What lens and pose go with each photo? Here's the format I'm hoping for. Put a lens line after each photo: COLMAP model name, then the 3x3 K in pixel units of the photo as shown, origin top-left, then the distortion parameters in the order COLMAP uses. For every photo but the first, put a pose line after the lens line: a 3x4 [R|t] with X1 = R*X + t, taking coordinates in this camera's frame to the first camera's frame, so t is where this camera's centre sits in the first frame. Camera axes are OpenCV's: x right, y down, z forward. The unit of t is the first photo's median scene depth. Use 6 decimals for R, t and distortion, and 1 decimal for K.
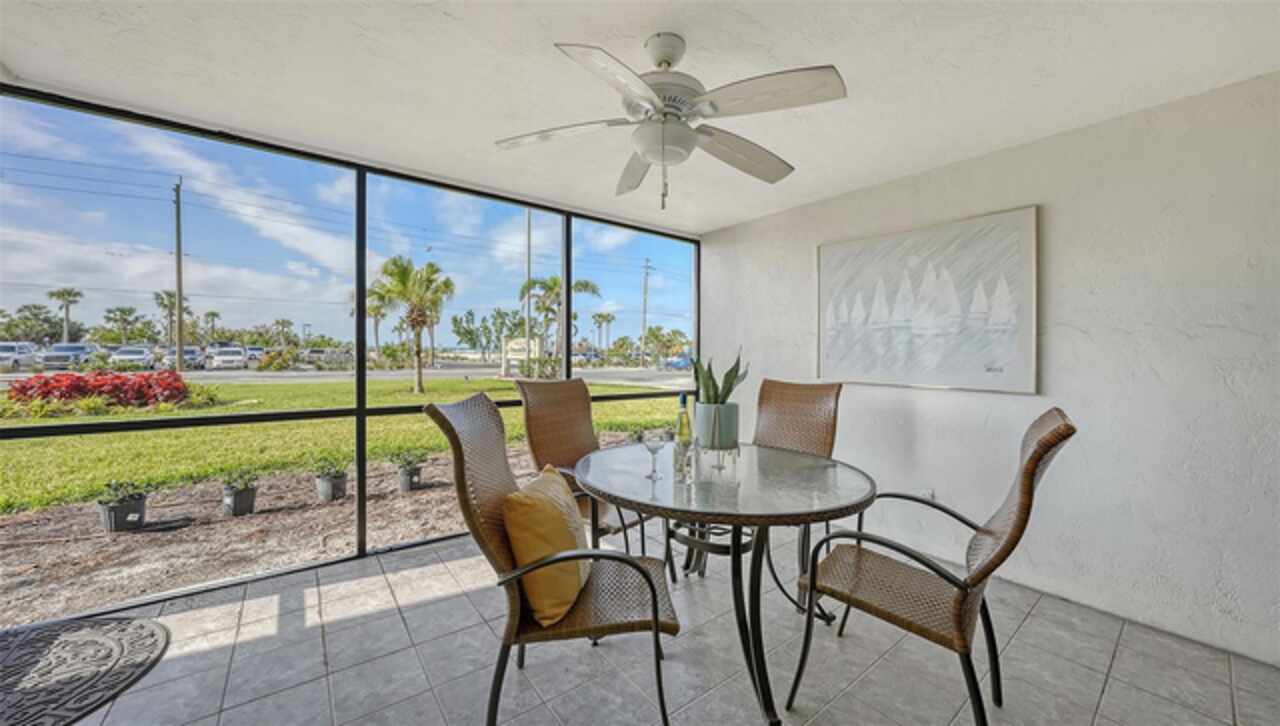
lens RADIAL K [[441.0, 0, 608.9], [0, 441.0, 357.0], [0, 0, 1]] dist [0.002445, -0.000057]
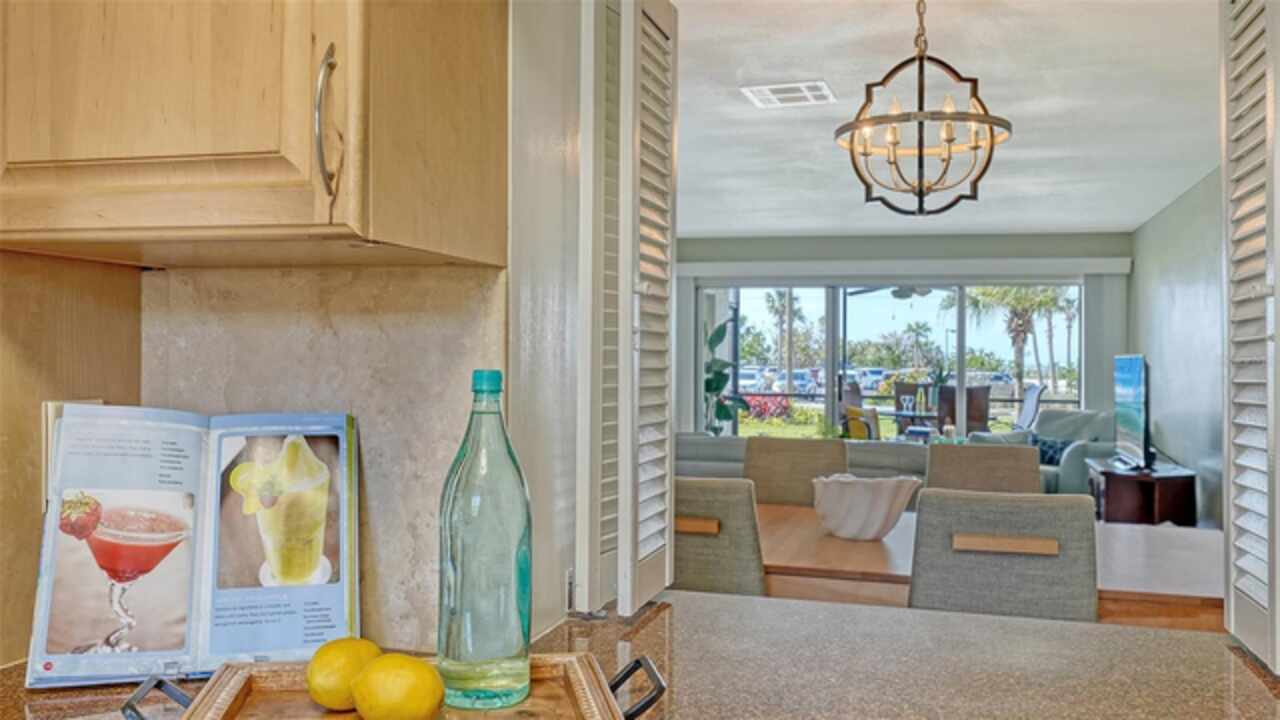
lens RADIAL K [[1119.4, 0, 638.3], [0, 1119.4, 361.0], [0, 0, 1]] dist [-0.097676, -0.016141]
pose [[0.615975, -0.007527, -0.787730, 0.227256], [-0.016800, 0.999601, -0.022689, 0.006756], [0.787587, 0.027210, 0.615603, -0.230296]]
